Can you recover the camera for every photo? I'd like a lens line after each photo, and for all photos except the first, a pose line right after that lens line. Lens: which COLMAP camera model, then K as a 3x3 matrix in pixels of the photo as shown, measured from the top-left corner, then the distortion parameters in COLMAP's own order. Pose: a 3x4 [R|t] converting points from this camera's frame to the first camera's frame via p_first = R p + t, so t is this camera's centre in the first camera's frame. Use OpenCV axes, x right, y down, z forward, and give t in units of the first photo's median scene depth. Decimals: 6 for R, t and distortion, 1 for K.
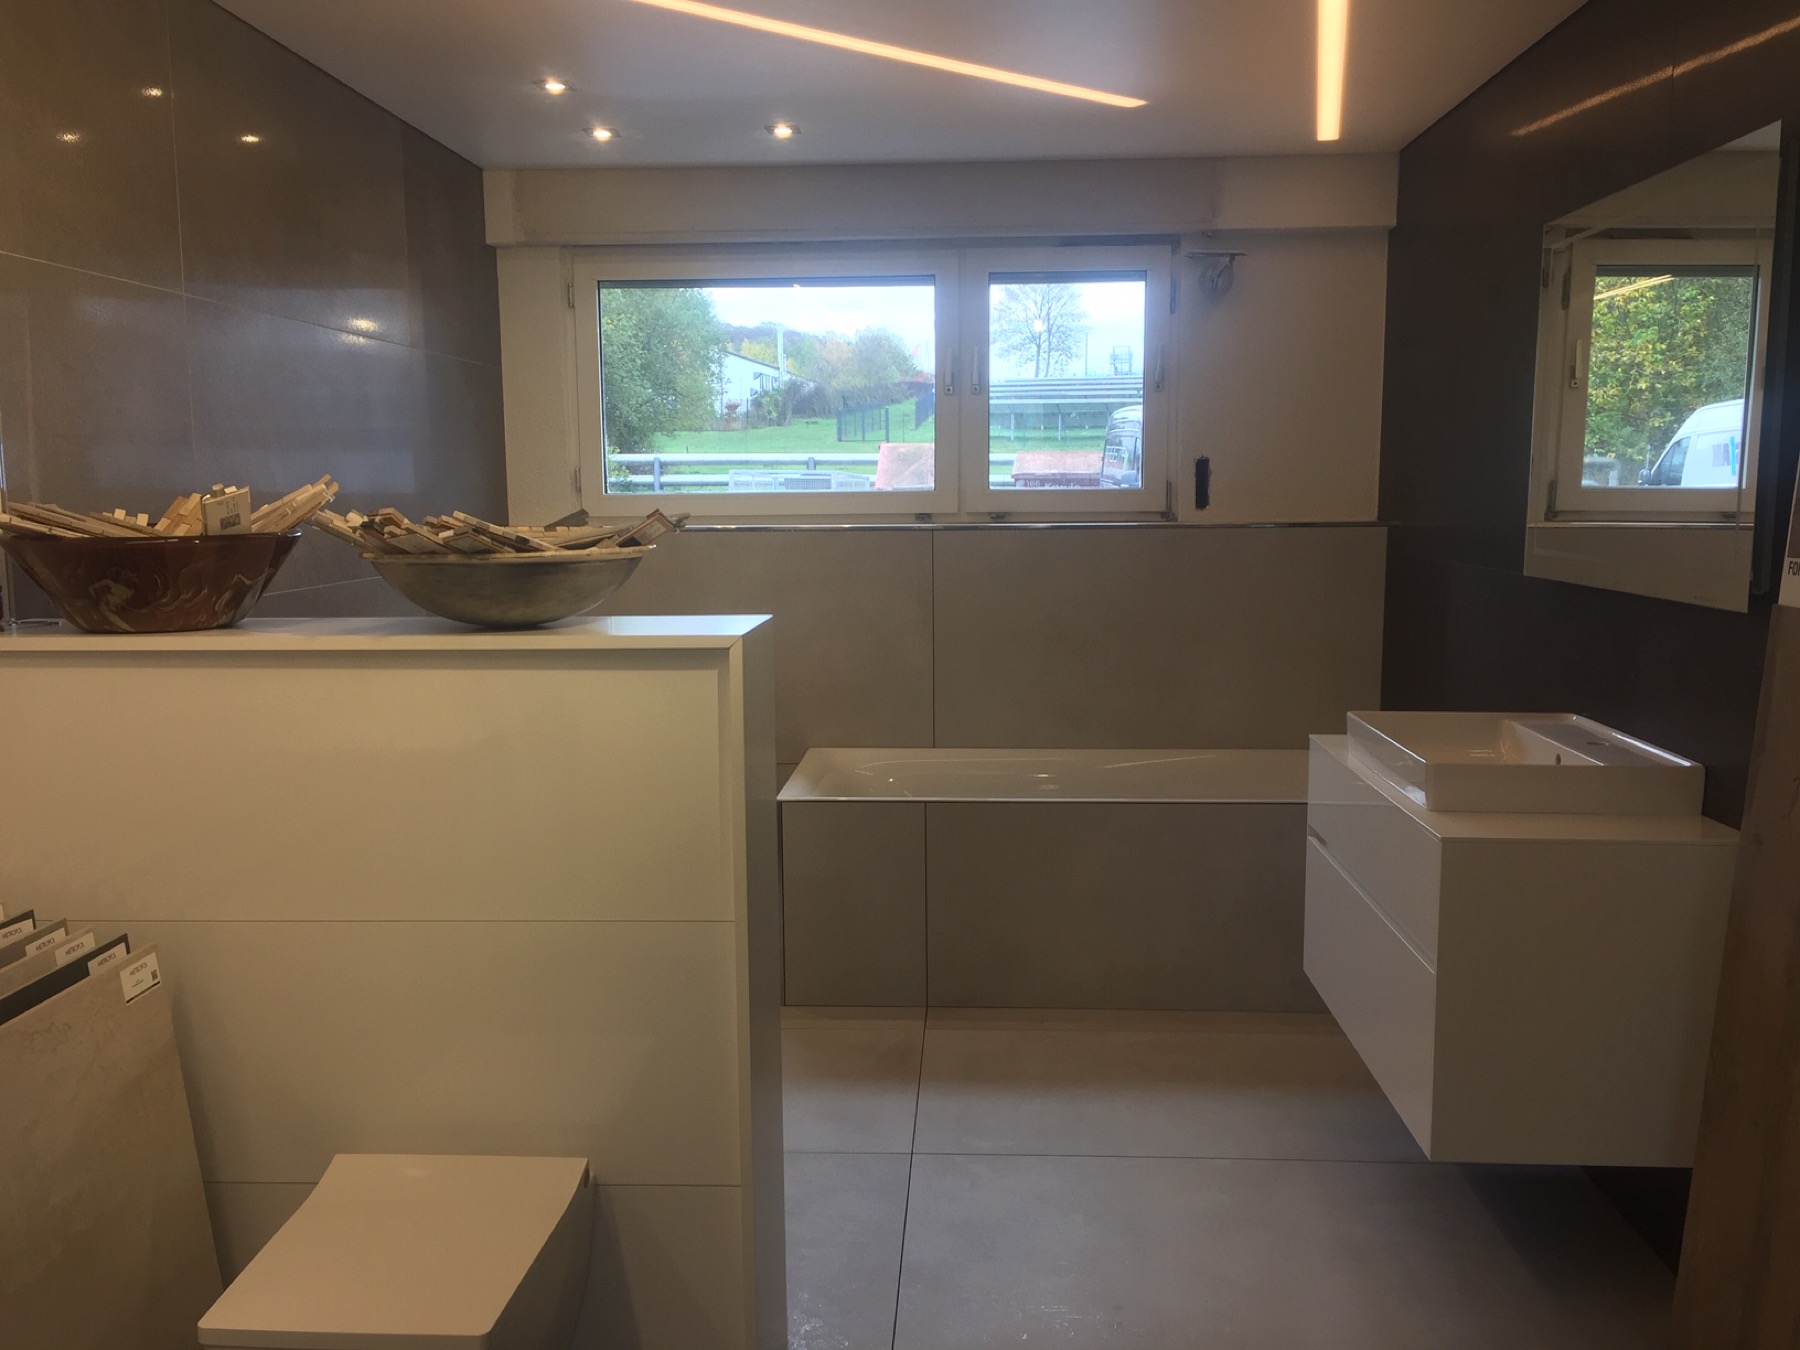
lens RADIAL K [[1544.9, 0, 899.0], [0, 1544.9, 682.4], [0, 0, 1]] dist [0.081151, -0.101311]
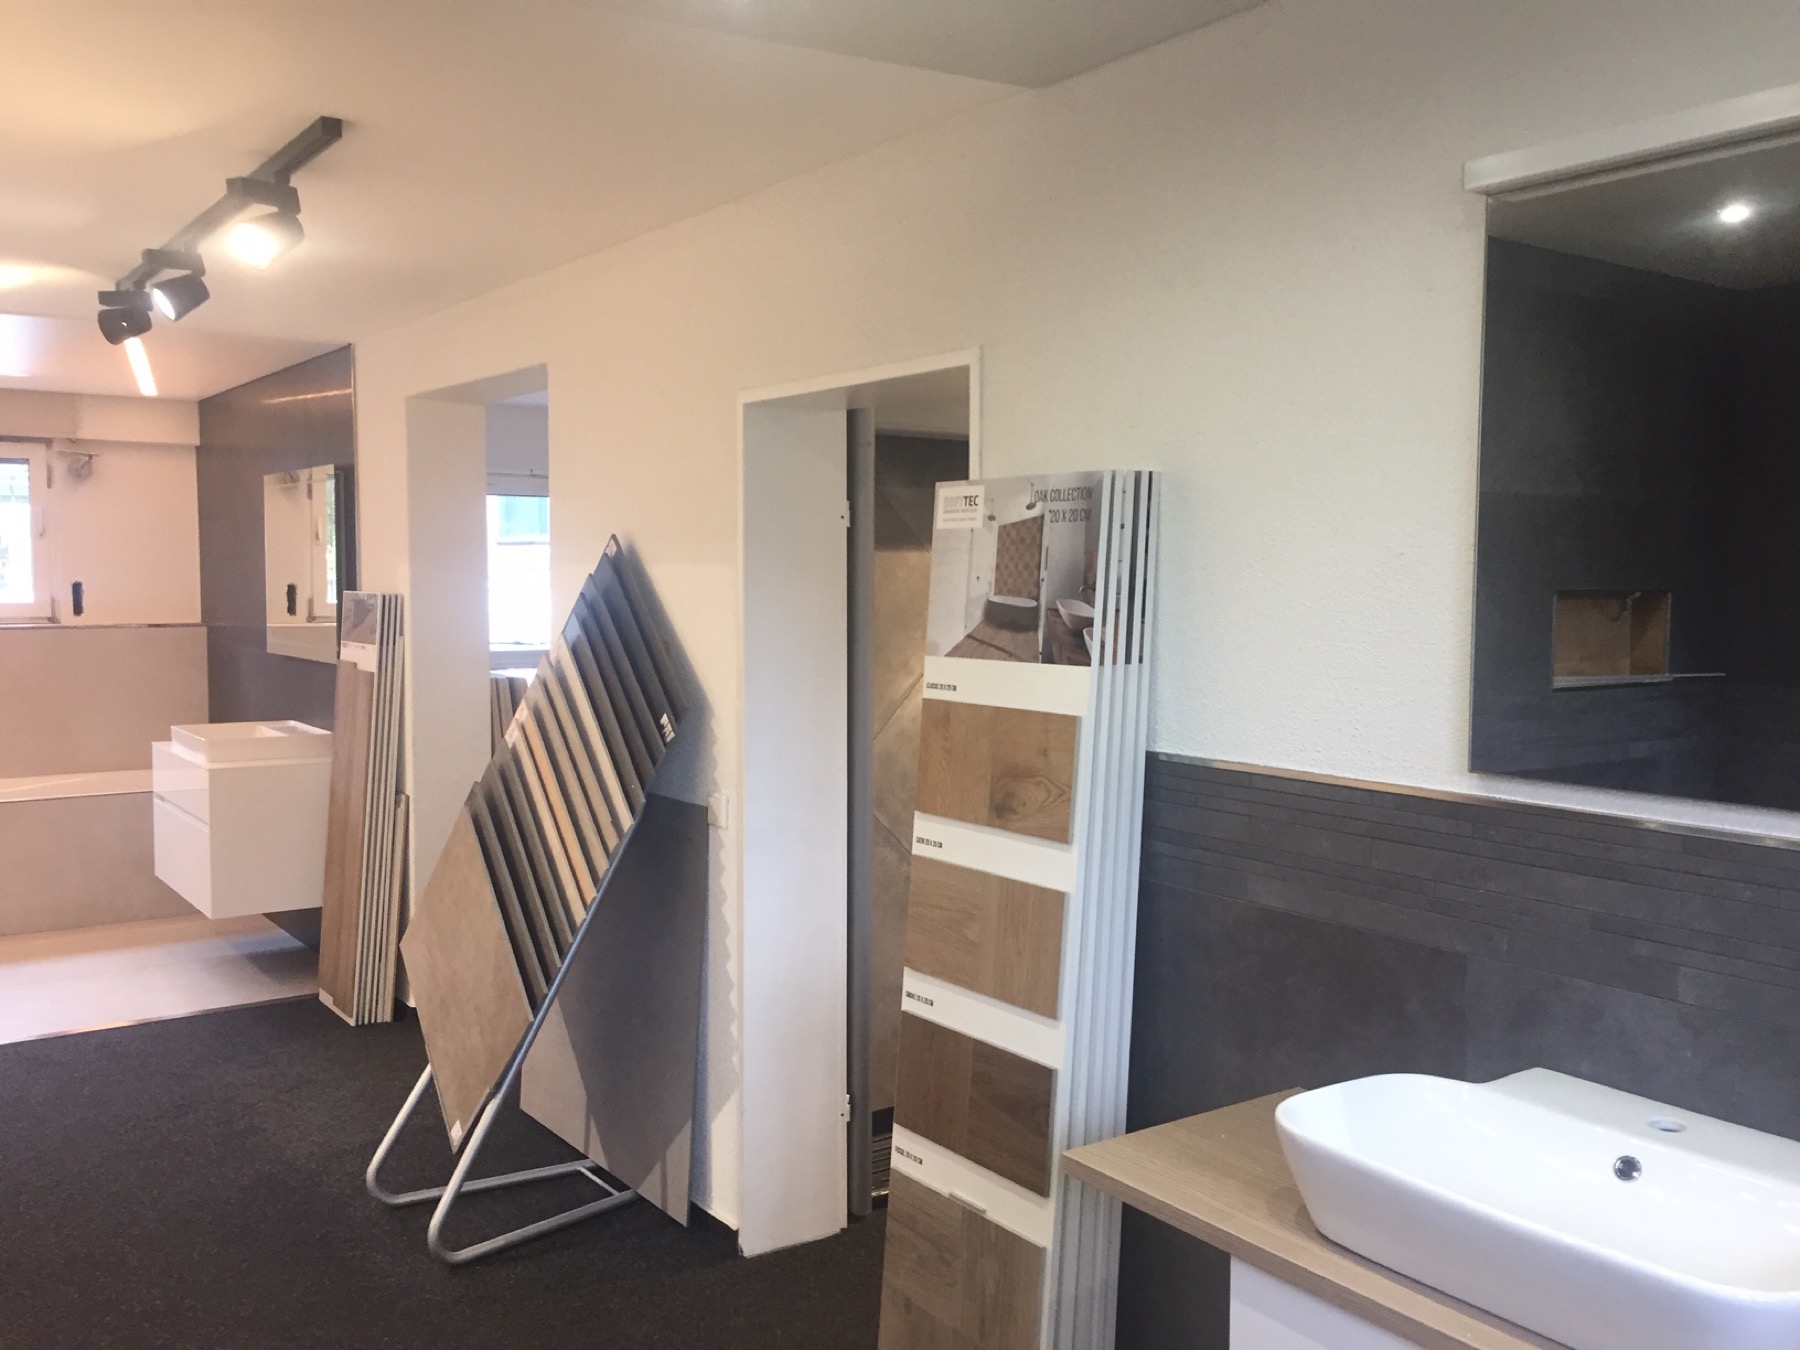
lens RADIAL K [[1544.9, 0, 899.0], [0, 1544.9, 682.4], [0, 0, 1]] dist [0.081151, -0.101311]
pose [[0.781054, -0.033838, 0.623546, -0.145958], [0.070488, 0.996926, -0.034194, 0.066886], [-0.620473, 0.070660, 0.781038, -0.742090]]
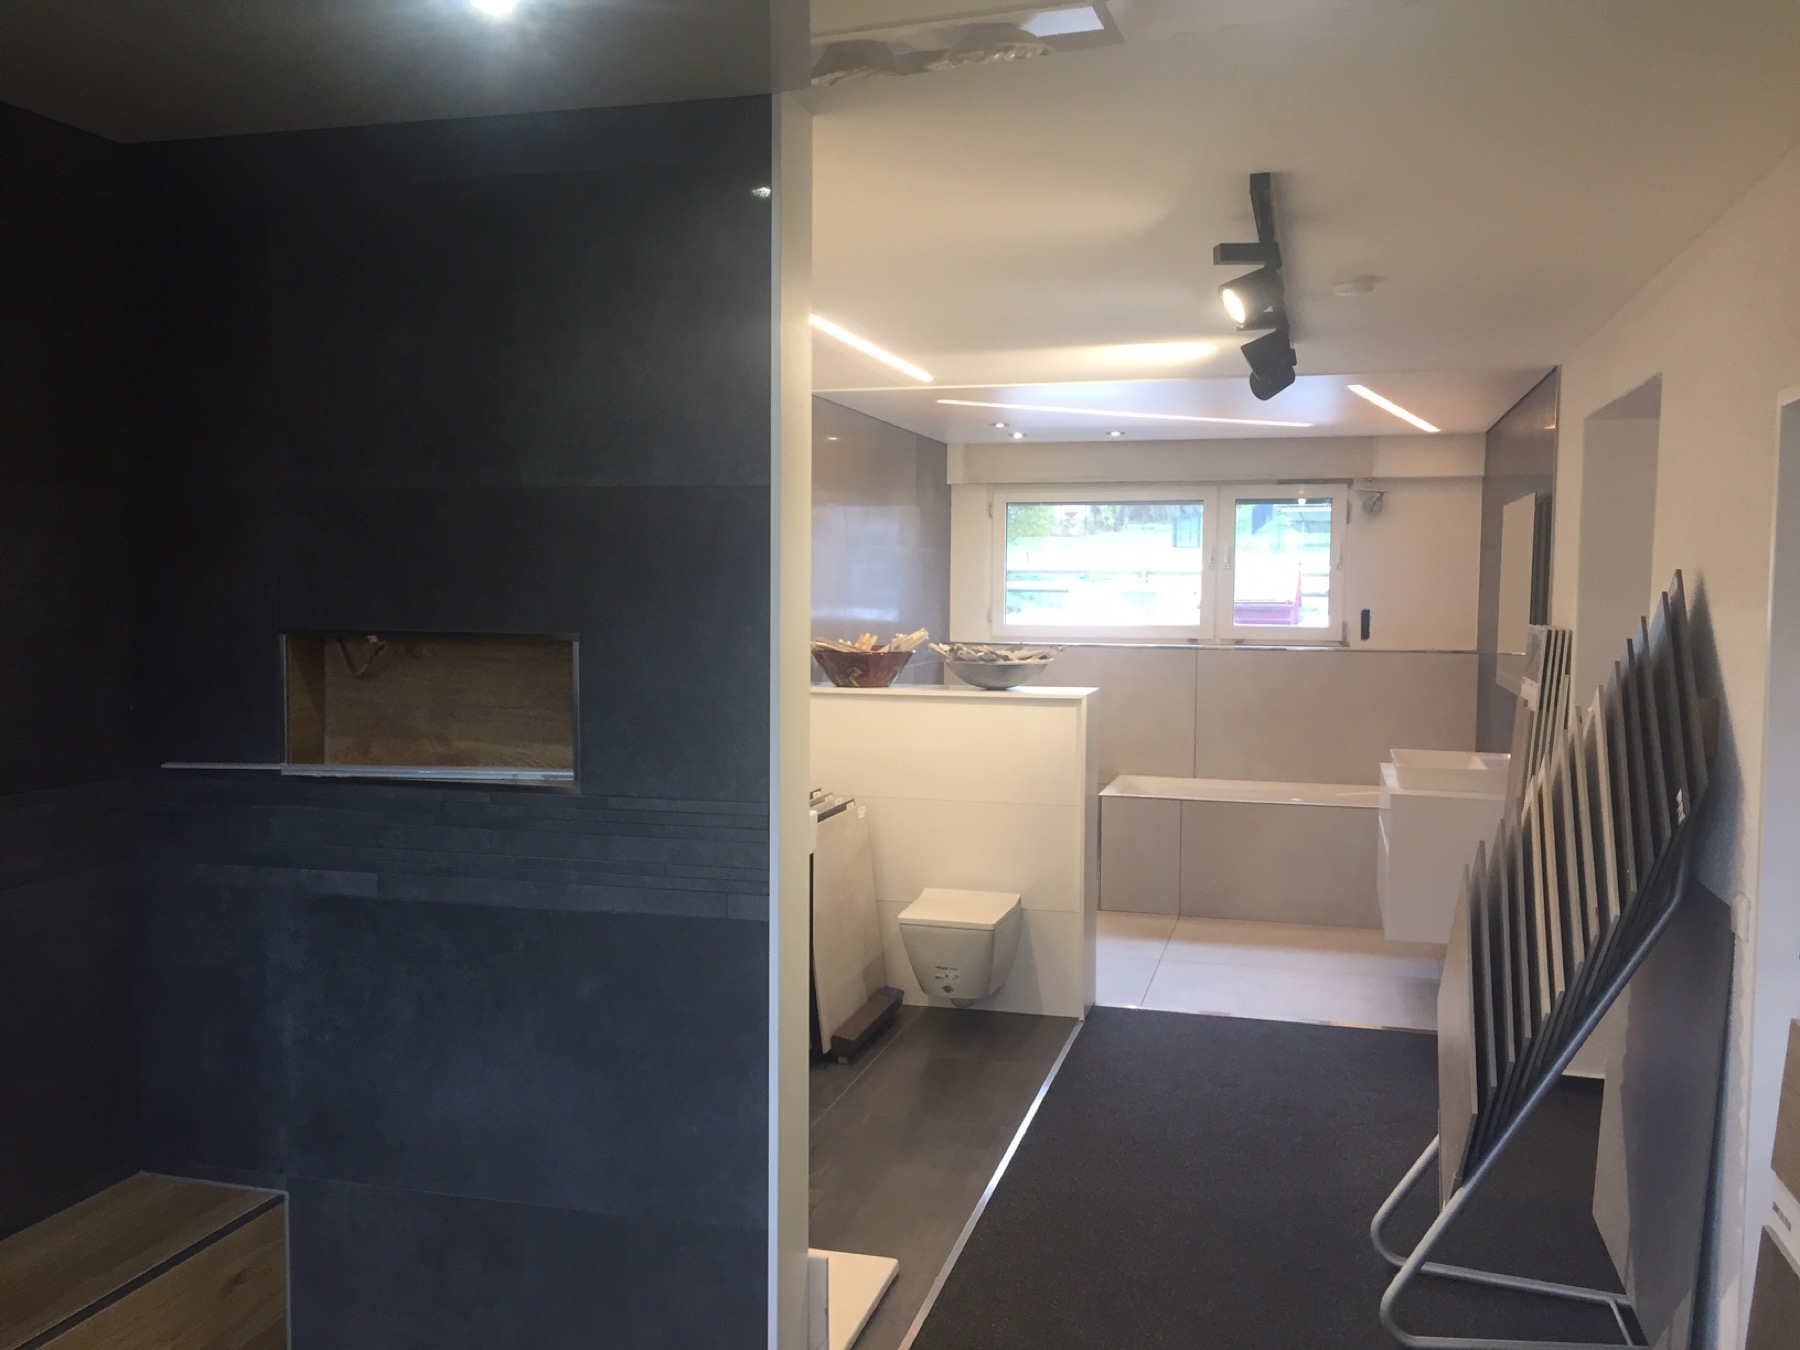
lens RADIAL K [[1544.9, 0, 899.0], [0, 1544.9, 682.4], [0, 0, 1]] dist [0.081151, -0.101311]
pose [[0.976935, 0.028997, -0.211558, 0.066833], [-0.042393, 0.997354, -0.059059, 0.055539], [0.209286, 0.066666, 0.975579, -0.766604]]
